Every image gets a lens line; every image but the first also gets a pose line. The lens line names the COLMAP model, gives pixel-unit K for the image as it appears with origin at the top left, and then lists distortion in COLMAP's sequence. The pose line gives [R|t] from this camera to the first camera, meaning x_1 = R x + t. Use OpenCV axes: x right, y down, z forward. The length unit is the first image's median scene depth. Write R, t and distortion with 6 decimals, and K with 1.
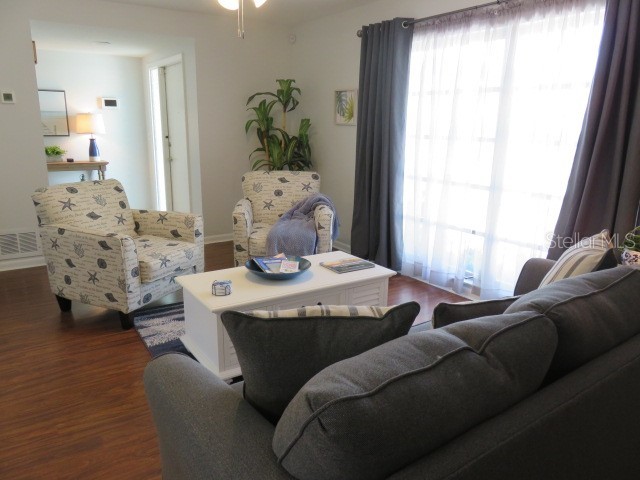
lens RADIAL K [[478.9, 0, 322.2], [0, 478.9, 240.0], [0, 0, 1]] dist [-0.004059, -0.010568]
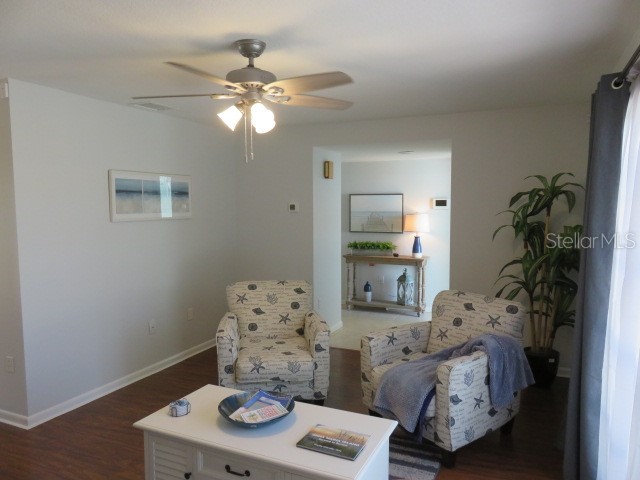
lens RADIAL K [[478.9, 0, 319.3], [0, 478.9, 240.4], [0, 0, 1]] dist [-0.004059, -0.010568]
pose [[0.515227, 0.047649, -0.855728, 0.447075], [-0.191728, 0.979557, -0.060894, -0.136227], [0.835333, 0.195441, 0.513830, 0.384078]]
